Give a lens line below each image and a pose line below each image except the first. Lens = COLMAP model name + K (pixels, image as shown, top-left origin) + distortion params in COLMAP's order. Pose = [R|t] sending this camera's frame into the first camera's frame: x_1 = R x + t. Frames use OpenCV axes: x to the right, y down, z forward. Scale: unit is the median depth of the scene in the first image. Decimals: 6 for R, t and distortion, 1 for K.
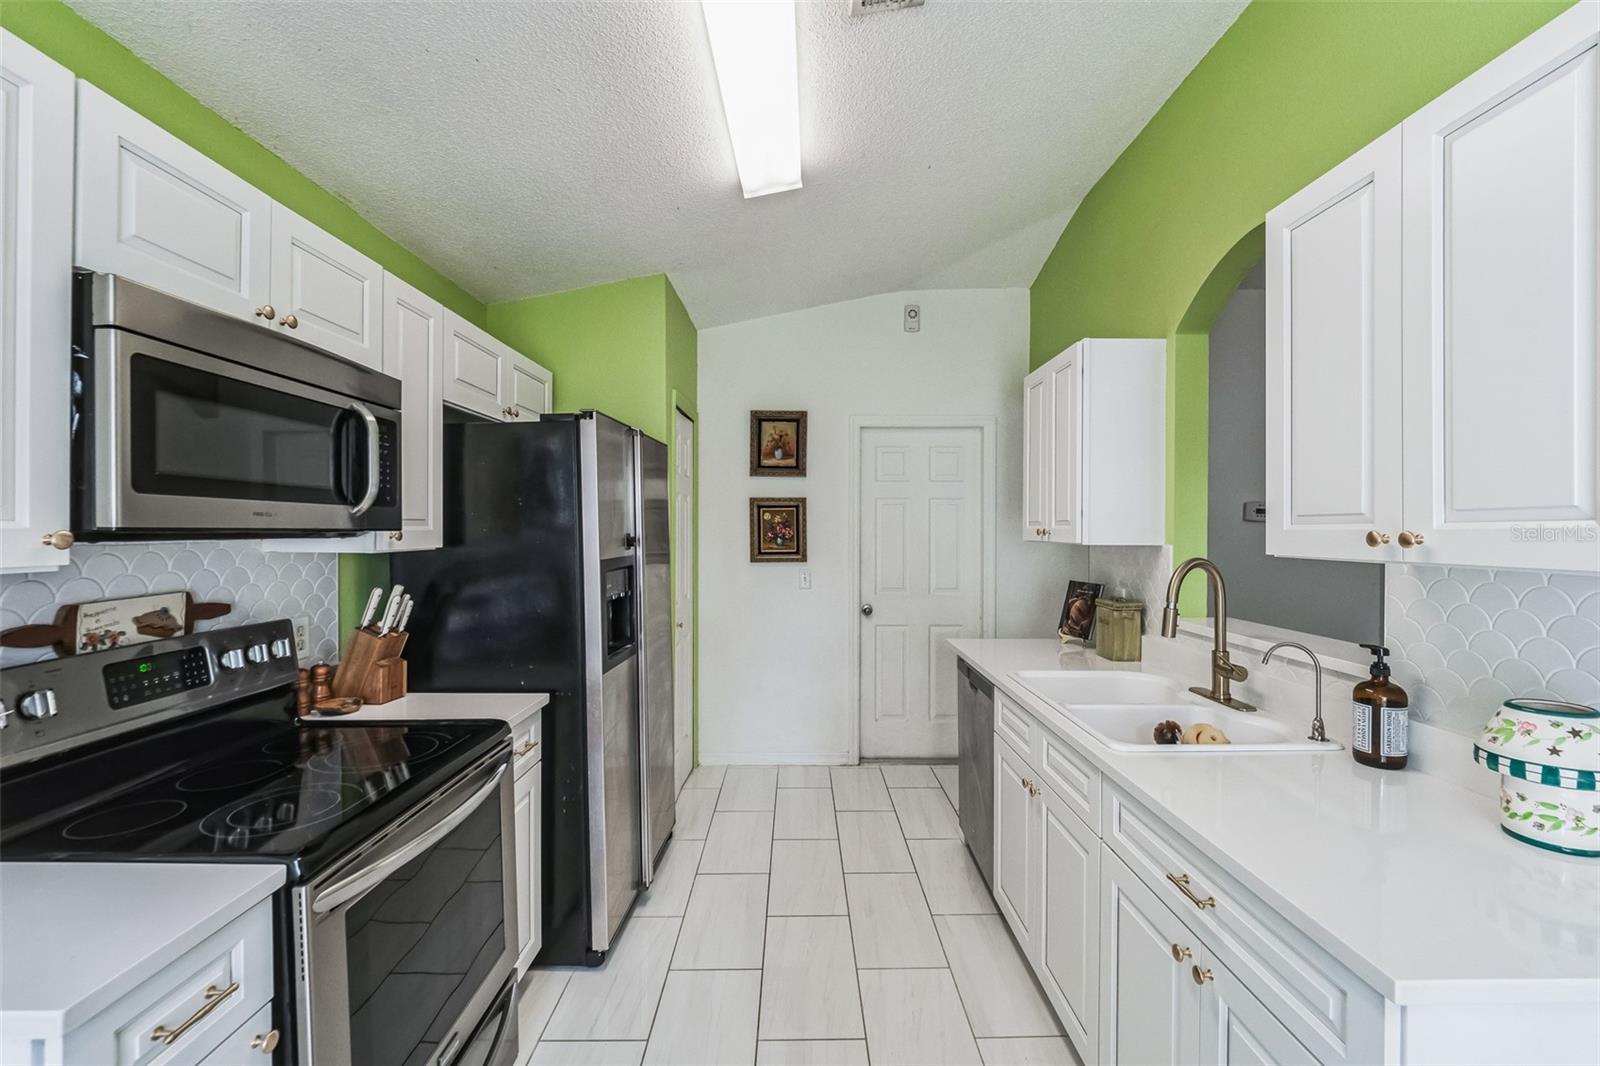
lens RADIAL K [[672.6, 0, 800.0], [0, 672.6, 533.0], [0, 0, 1]] dist [0.000419, -0.006597]
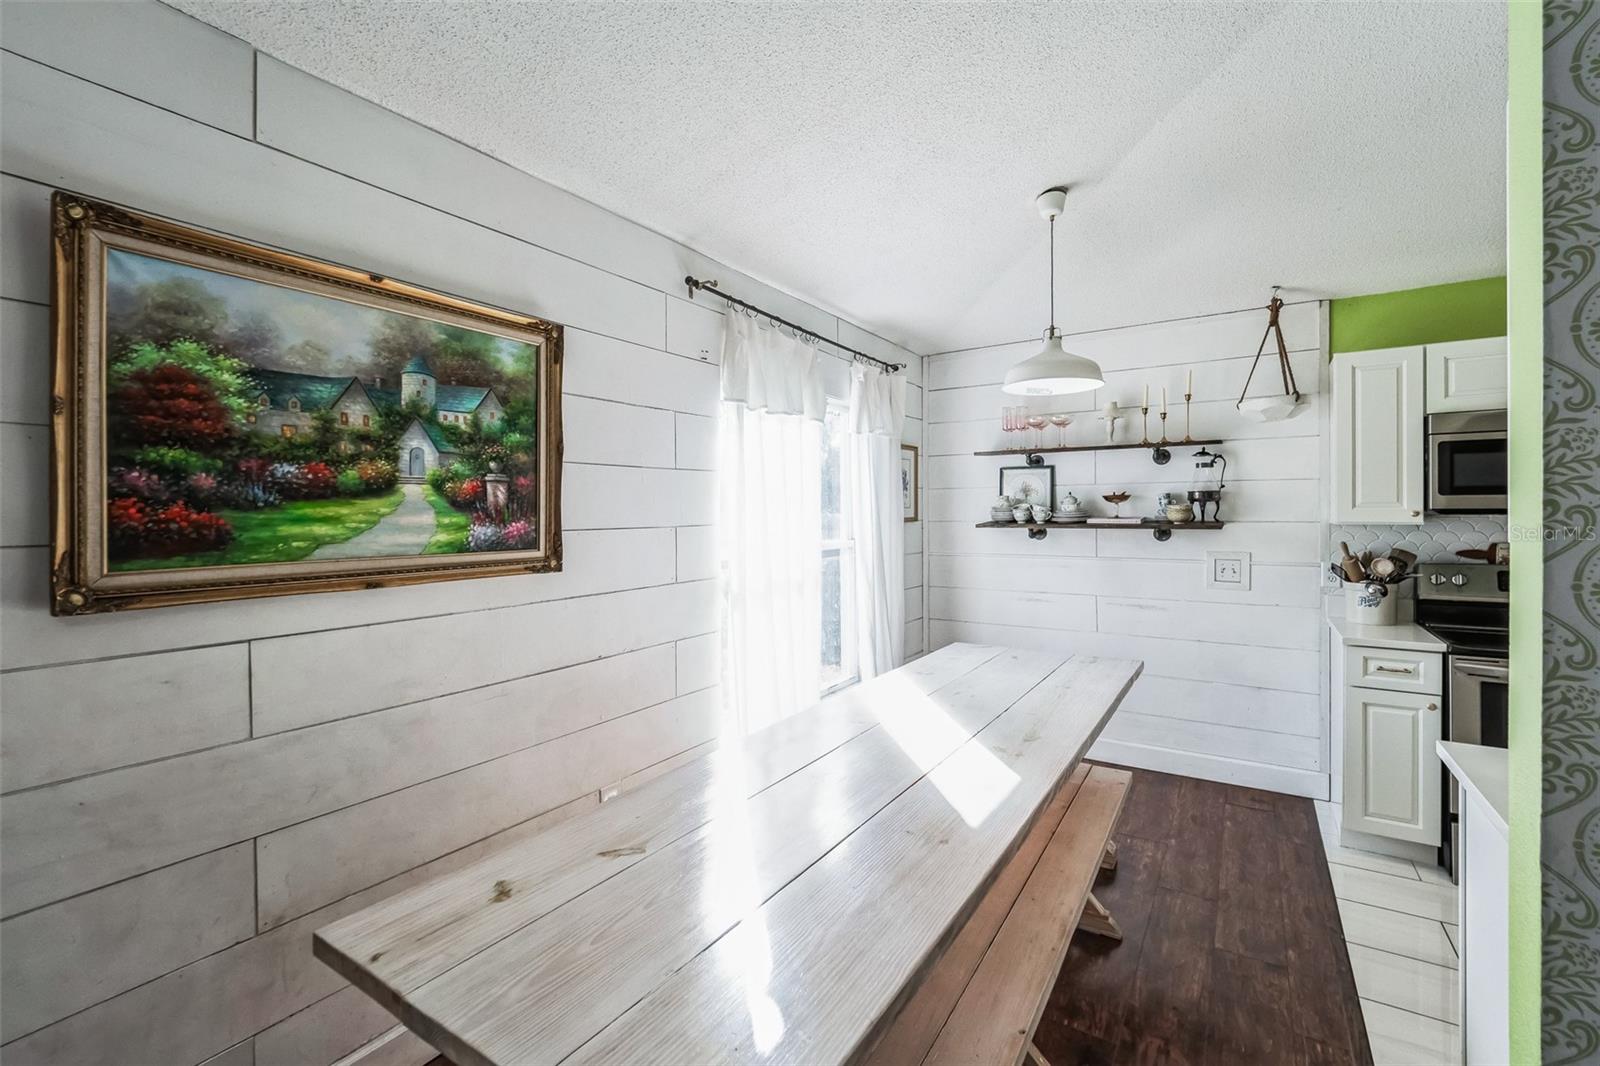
lens RADIAL K [[669.4, 0, 793.6], [0, 669.4, 514.6], [0, 0, 1]] dist [-0.000648, -0.008490]
pose [[-0.558943, -0.002685, -0.829202, 2.650481], [0.003607, 0.999977, -0.005670, 0.020459], [0.829198, -0.006160, -0.558921, 0.365327]]
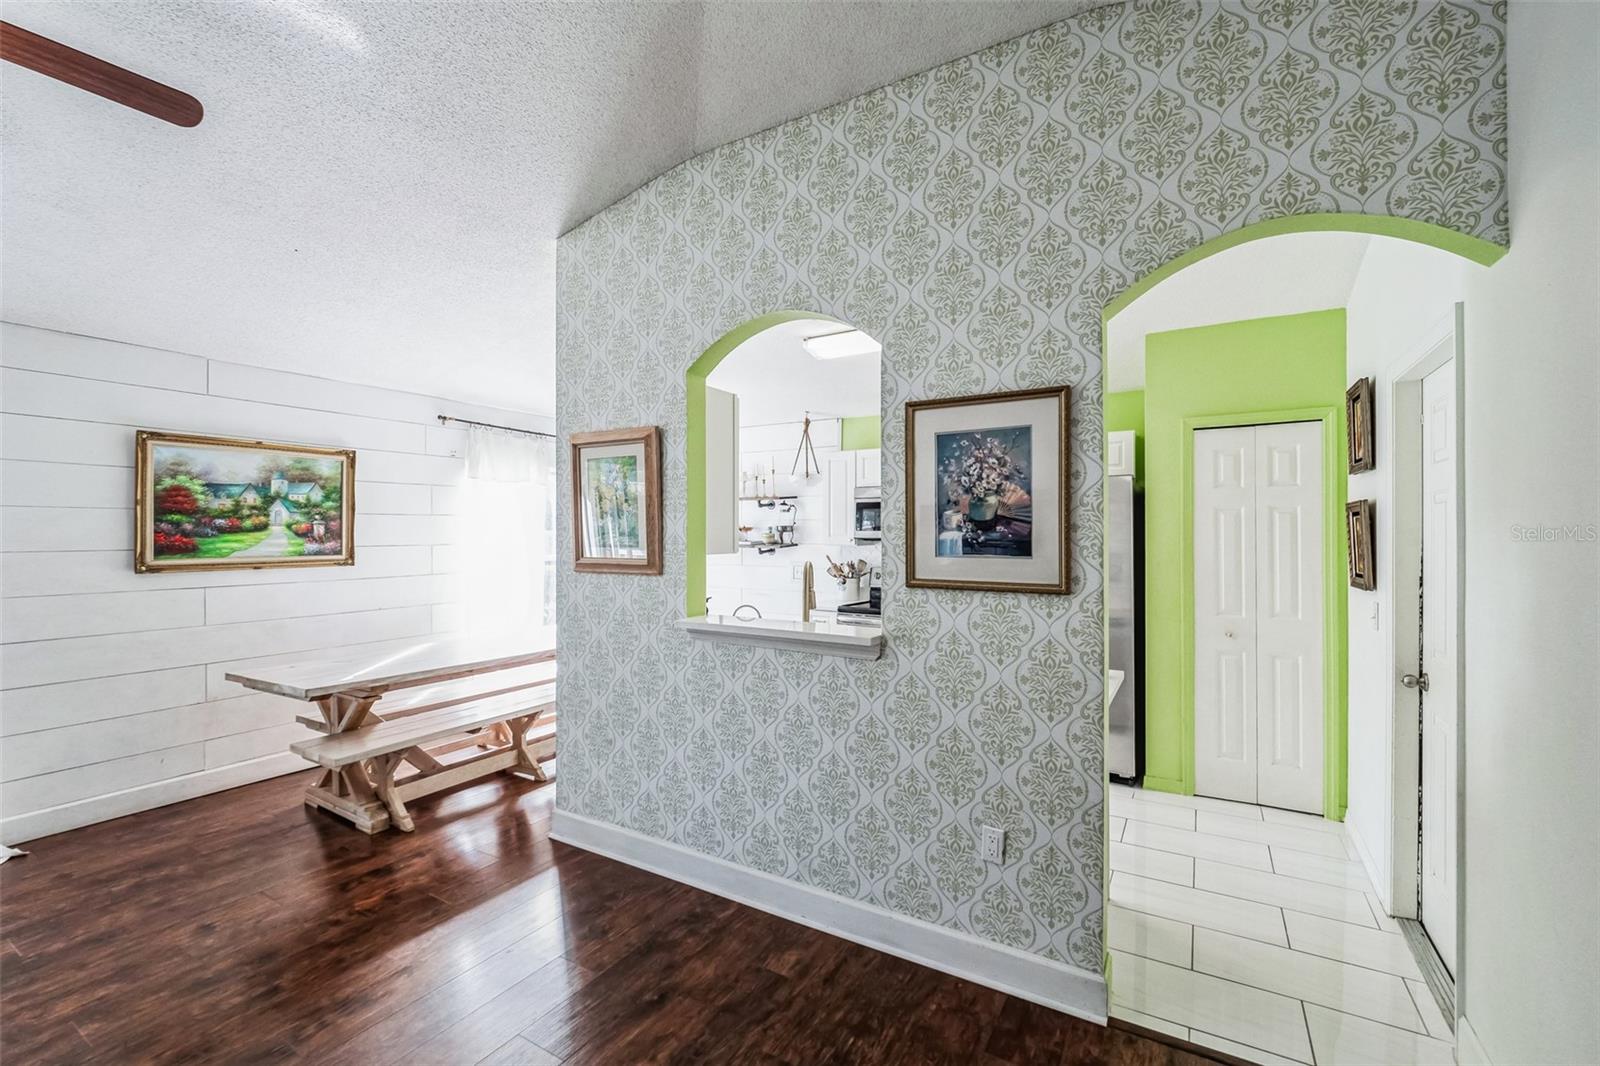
lens RADIAL K [[672.6, 0, 800.0], [0, 672.6, 533.0], [0, 0, 1]] dist [0.000419, -0.006597]
pose [[-0.505858, -0.007603, -0.862583, 3.613398], [-0.003131, 0.999971, -0.006978, -0.009214], [0.862611, -0.000830, -0.505867, 3.204226]]
